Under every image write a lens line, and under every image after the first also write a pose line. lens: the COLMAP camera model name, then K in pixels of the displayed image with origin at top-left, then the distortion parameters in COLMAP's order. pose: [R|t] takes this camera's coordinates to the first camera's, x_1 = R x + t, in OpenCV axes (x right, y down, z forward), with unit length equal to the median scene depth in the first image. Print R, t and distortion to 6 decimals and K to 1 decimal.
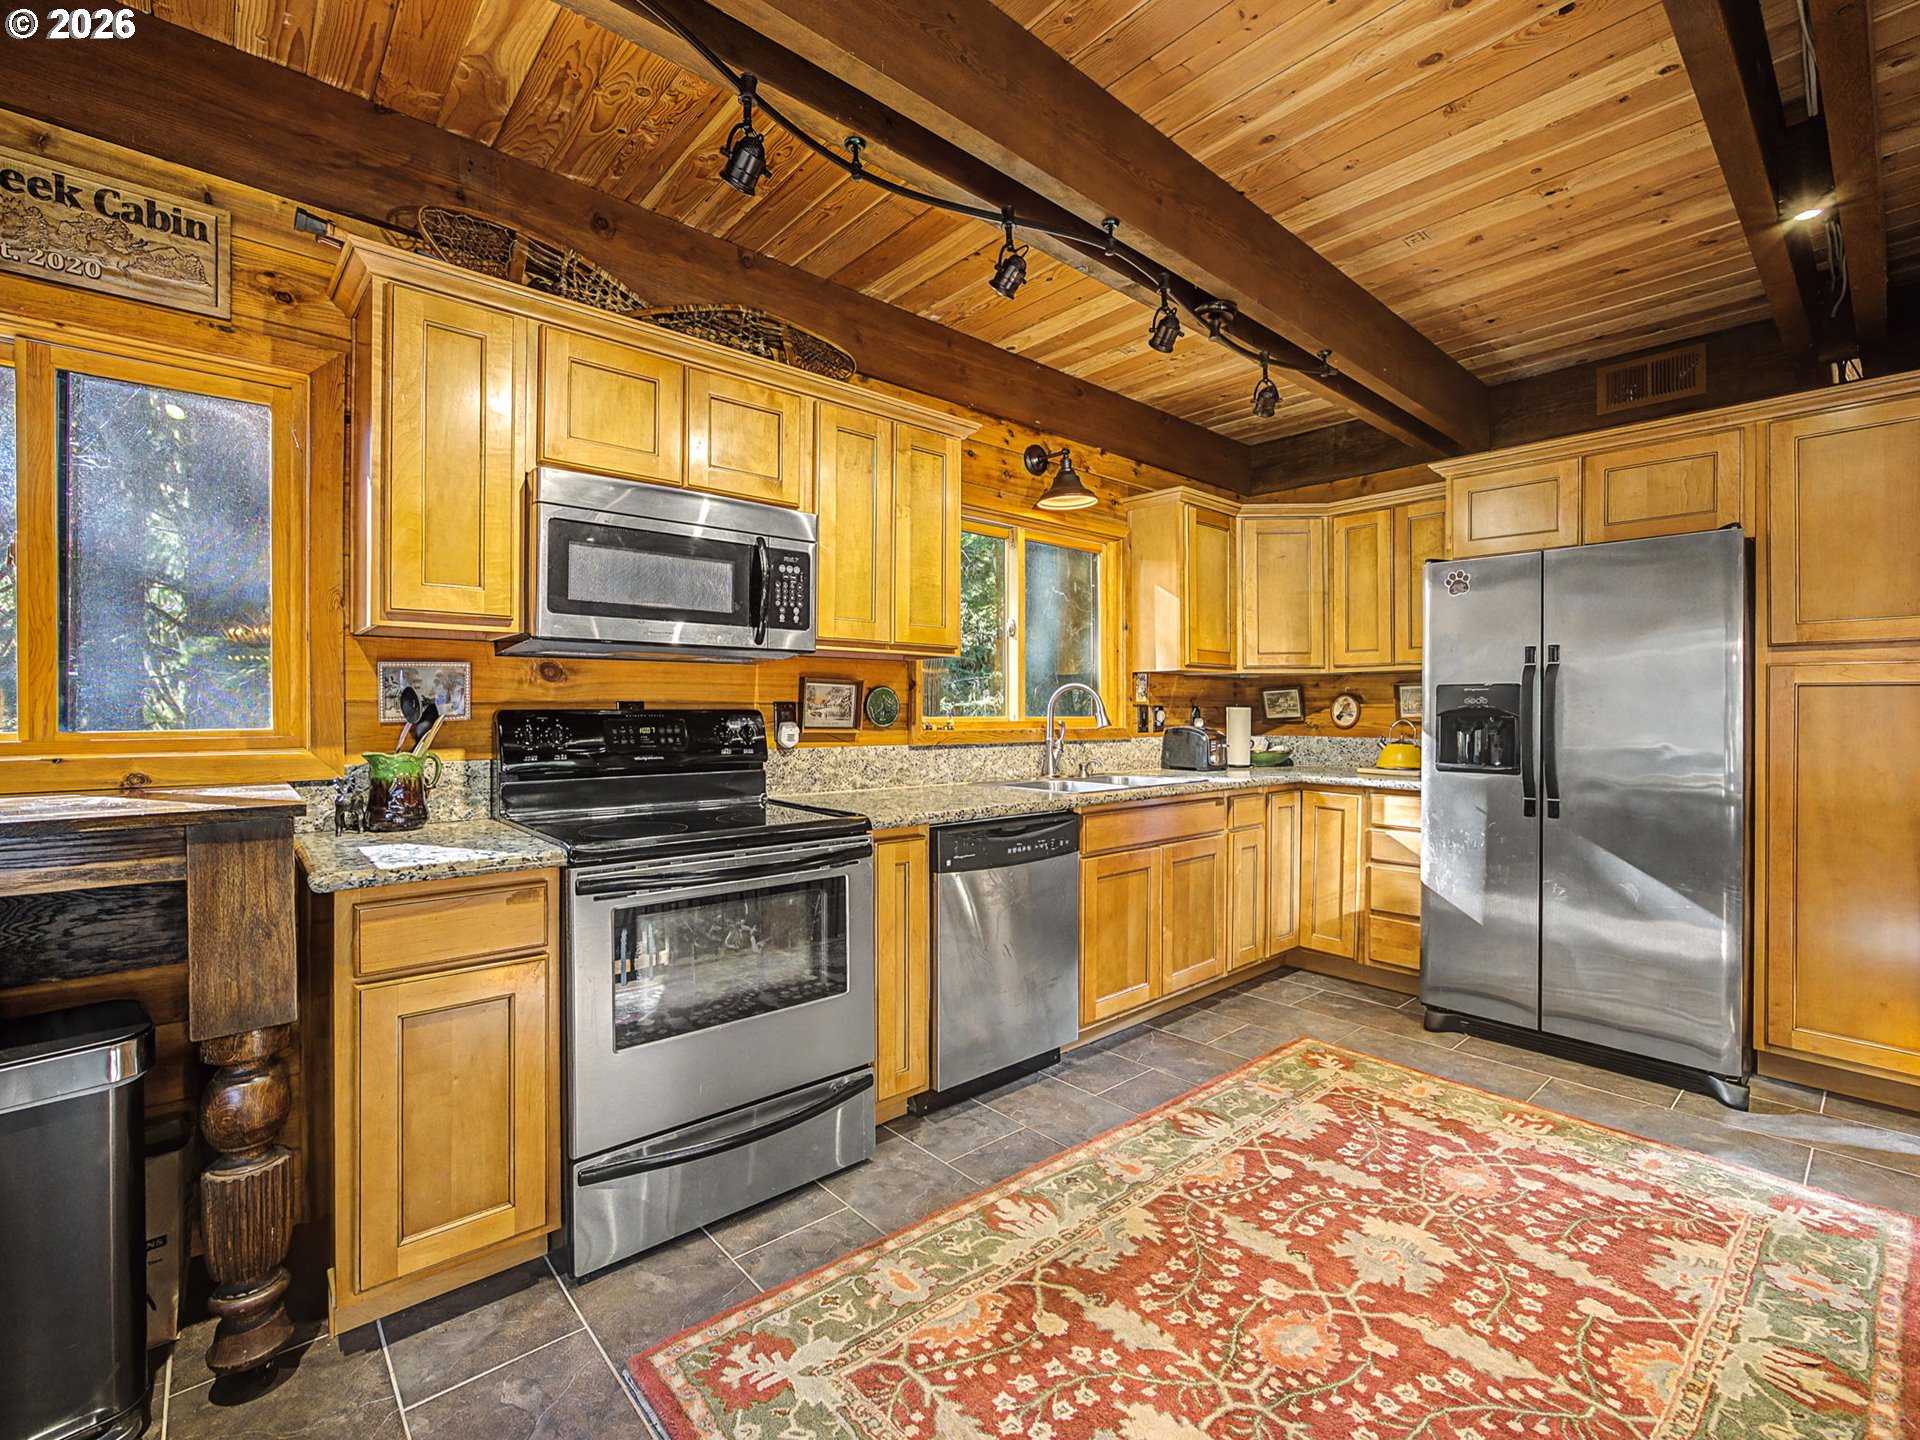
lens RADIAL K [[850.2, 0, 961.9], [0, 850.2, 710.7], [0, 0, 1]] dist [-0.015886, 0.006517]
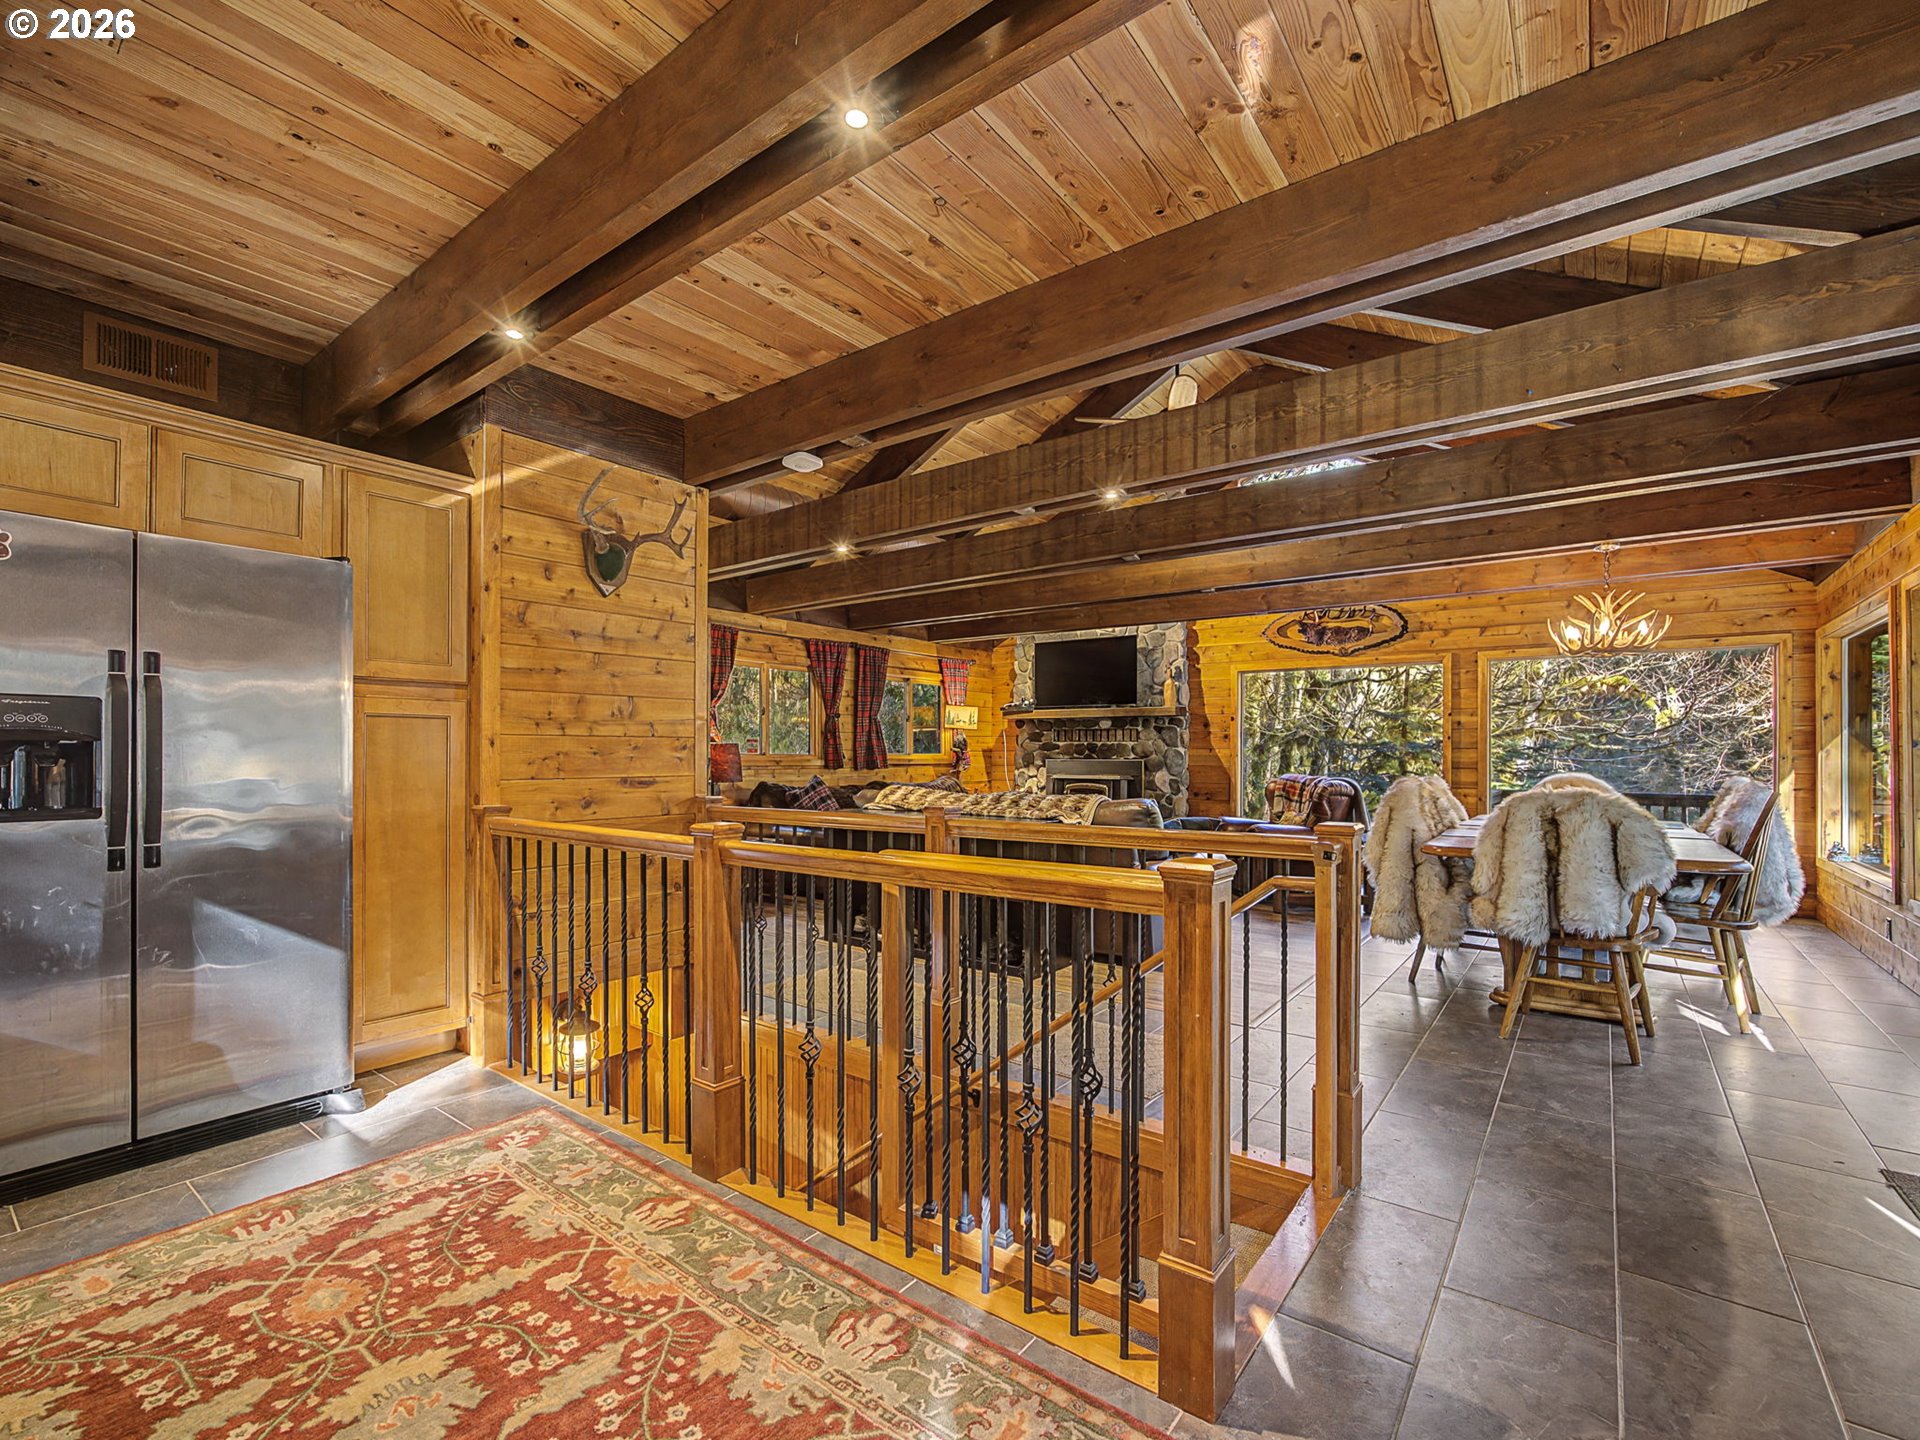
lens RADIAL K [[850.2, 0, 963.0], [0, 850.2, 756.5], [0, 0, 1]] dist [-0.015886, 0.006517]
pose [[-0.187757, -0.006914, 0.982191, -0.321579], [-0.002676, 0.999975, 0.006528, 0.019211], [-0.982212, -0.001403, -0.187771, 0.546303]]
